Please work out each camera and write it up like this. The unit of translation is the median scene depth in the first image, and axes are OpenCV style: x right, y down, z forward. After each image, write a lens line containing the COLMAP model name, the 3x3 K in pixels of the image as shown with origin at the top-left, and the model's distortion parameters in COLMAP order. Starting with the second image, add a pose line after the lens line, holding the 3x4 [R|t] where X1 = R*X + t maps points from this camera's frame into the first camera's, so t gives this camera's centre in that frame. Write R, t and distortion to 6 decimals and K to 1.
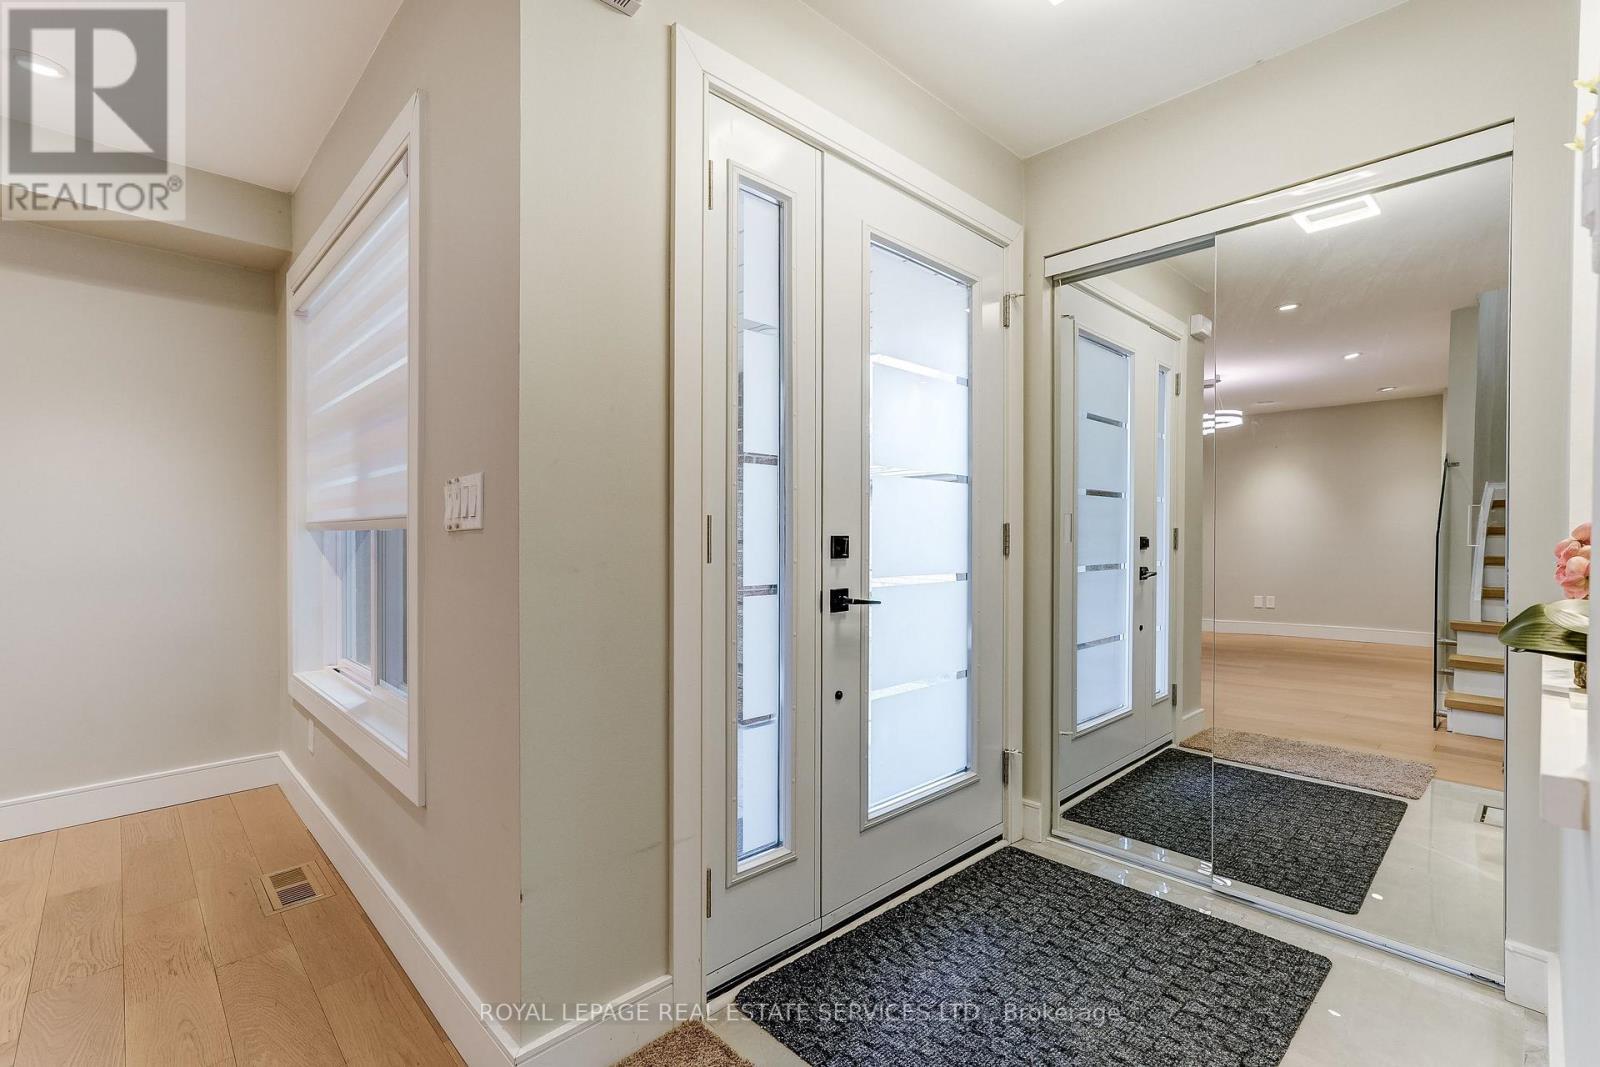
lens RADIAL K [[730.2, 0, 800.0], [0, 730.2, 533.5], [0, 0, 1]] dist [0.008550, 0.000713]
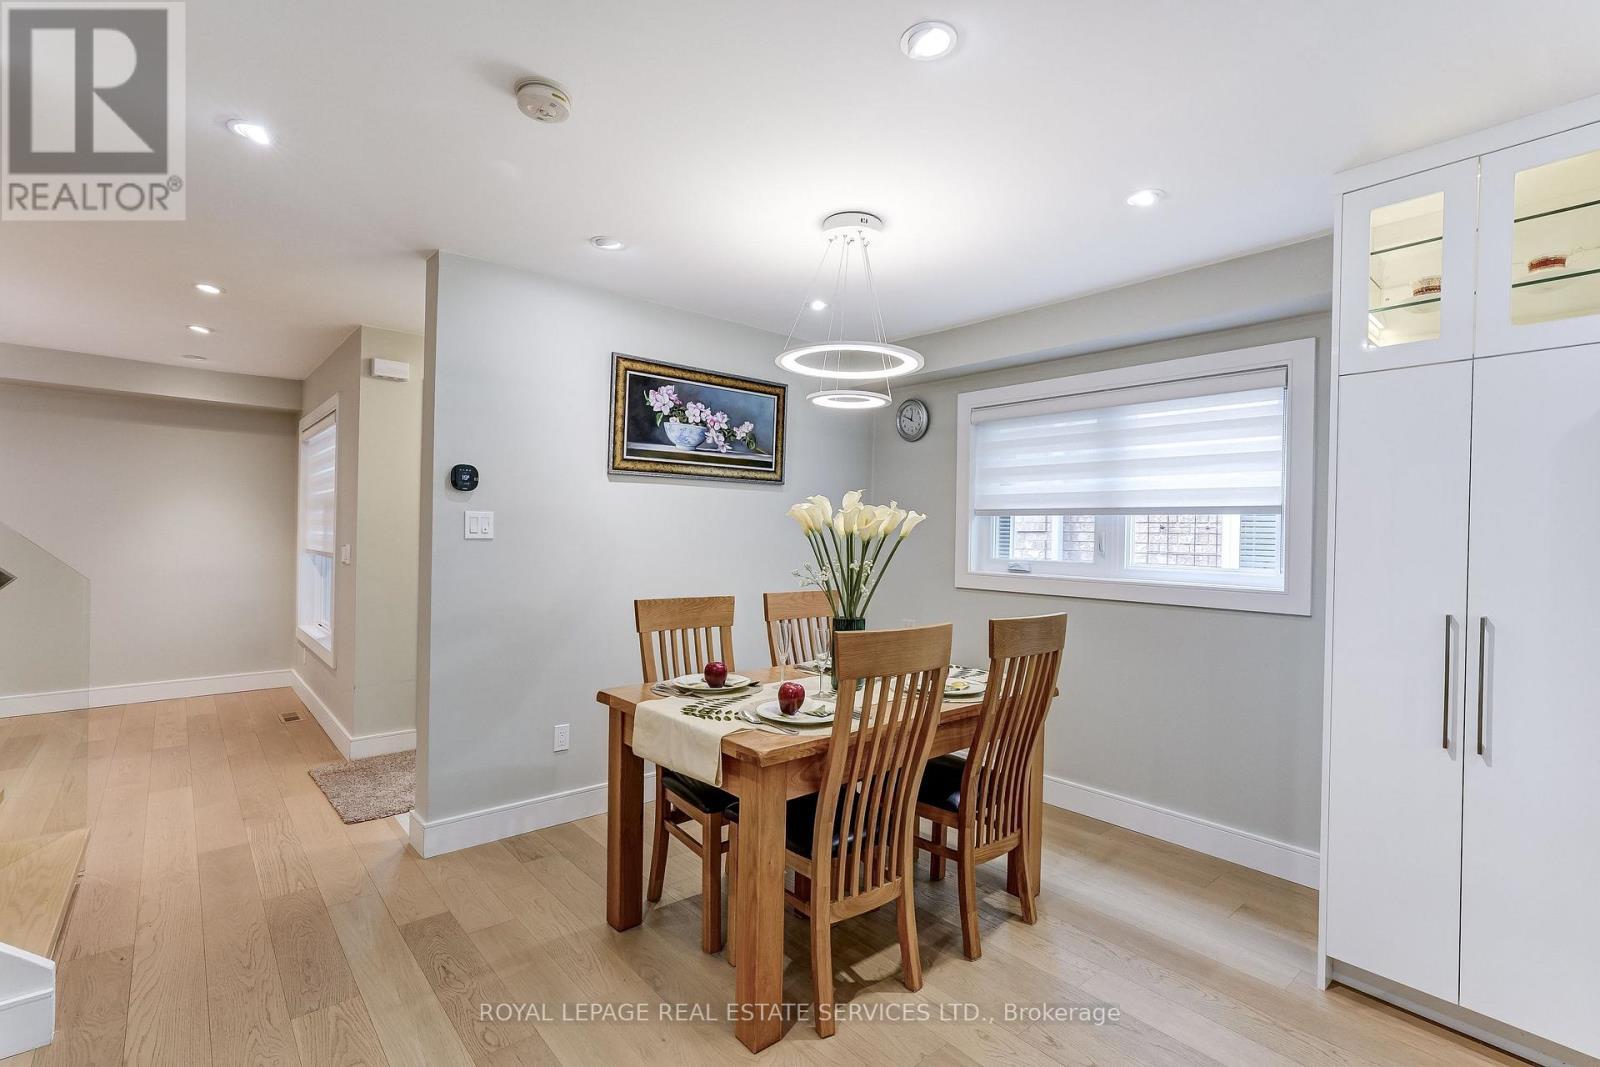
lens RADIAL K [[730.2, 0, 800.0], [0, 730.2, 533.5], [0, 0, 1]] dist [0.008550, 0.000713]
pose [[0.998609, 0.017231, -0.049828, 0.787850], [-0.017224, 0.999852, 0.000570, -0.086514], [0.049831, 0.000289, 0.998758, -0.949025]]
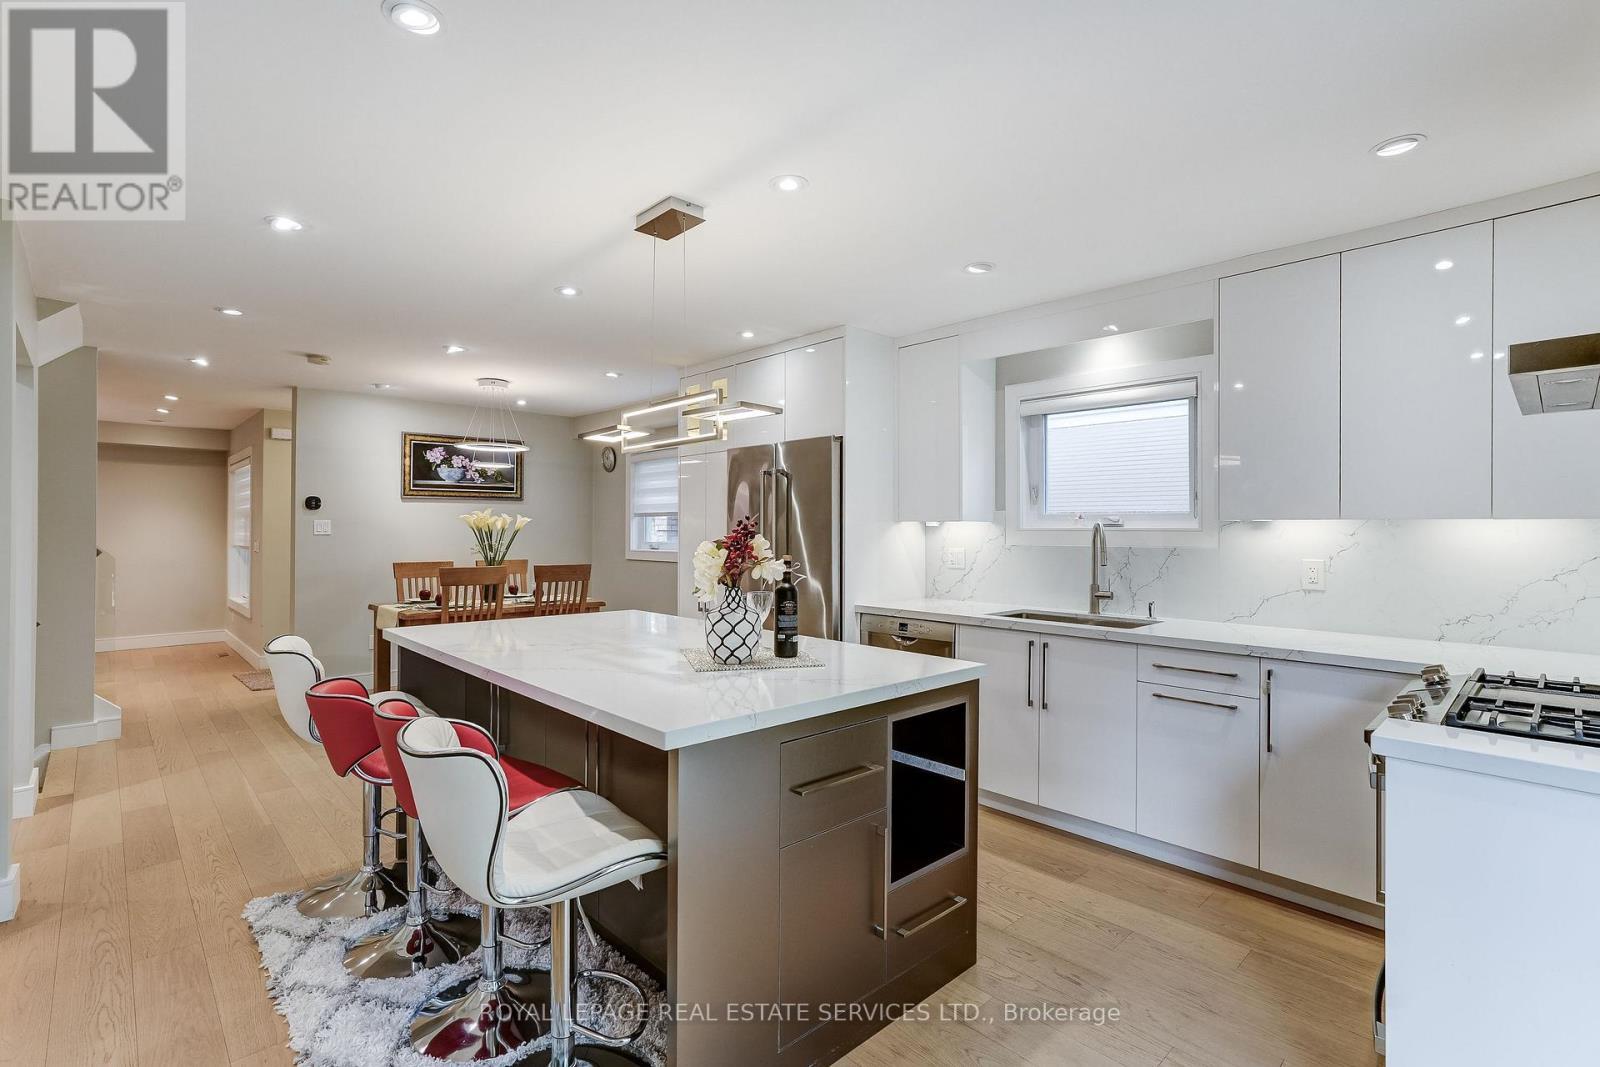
lens RADIAL K [[743.8, 0, 806.8], [0, 743.8, 521.8], [0, 0, 1]] dist [0.002711, -0.000060]
pose [[0.999992, -0.000571, 0.003932, 1.643341], [0.000604, 0.999964, -0.008473, -0.087967], [-0.003927, 0.008475, 0.999956, -2.029578]]
